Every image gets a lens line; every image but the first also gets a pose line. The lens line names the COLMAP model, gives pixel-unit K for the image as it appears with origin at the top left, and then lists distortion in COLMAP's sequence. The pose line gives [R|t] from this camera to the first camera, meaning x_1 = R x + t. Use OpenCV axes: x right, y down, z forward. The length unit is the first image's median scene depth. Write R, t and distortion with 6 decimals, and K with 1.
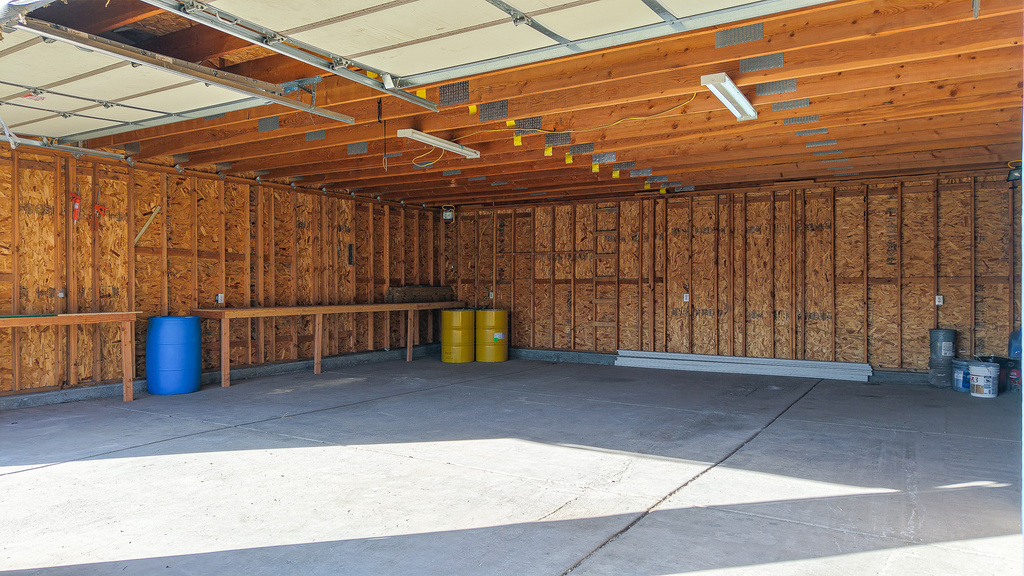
lens RADIAL K [[695.8, 0, 514.7], [0, 695.8, 286.5], [0, 0, 1]] dist [0.047311, -0.047660]
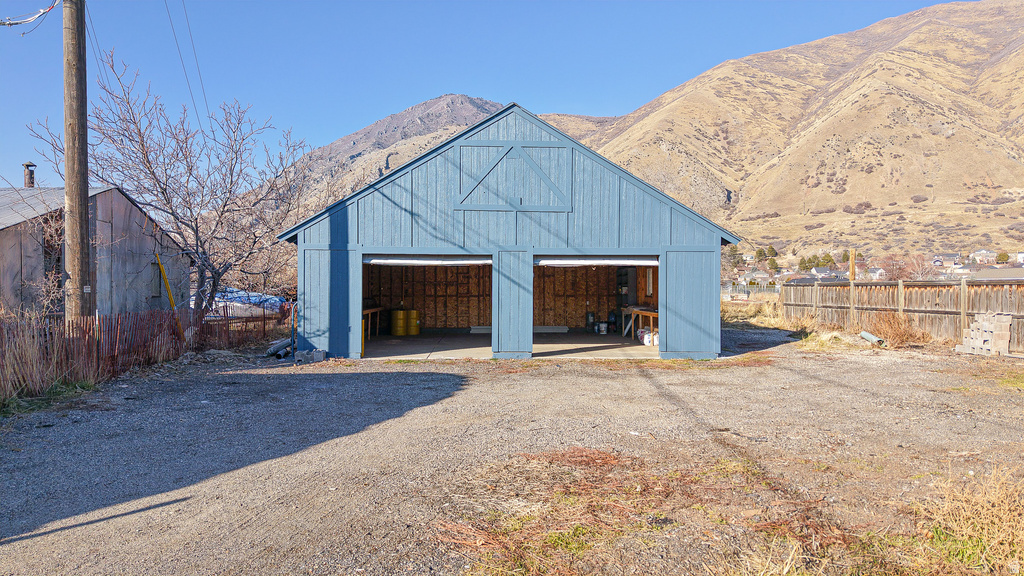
lens RADIAL K [[695.8, 0, 514.7], [0, 695.8, 286.5], [0, 0, 1]] dist [0.047311, -0.047660]
pose [[0.816211, 0.002105, 0.577750, -1.140971], [0.000211, 0.999992, -0.003942, -0.032642], [-0.577754, 0.003340, 0.816204, -1.027028]]
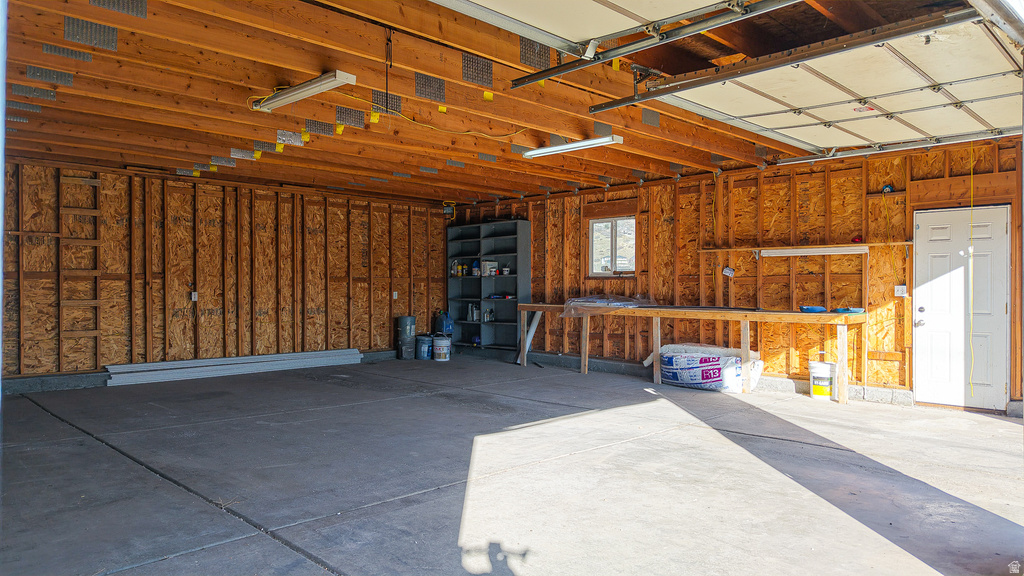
lens RADIAL K [[695.8, 0, 514.7], [0, 695.8, 286.5], [0, 0, 1]] dist [0.047311, -0.047660]
pose [[0.213102, 0.000401, 0.977030, -0.555940], [-0.003797, 0.999993, 0.000418, 0.001565], [-0.977023, -0.003799, 0.213102, 0.429962]]
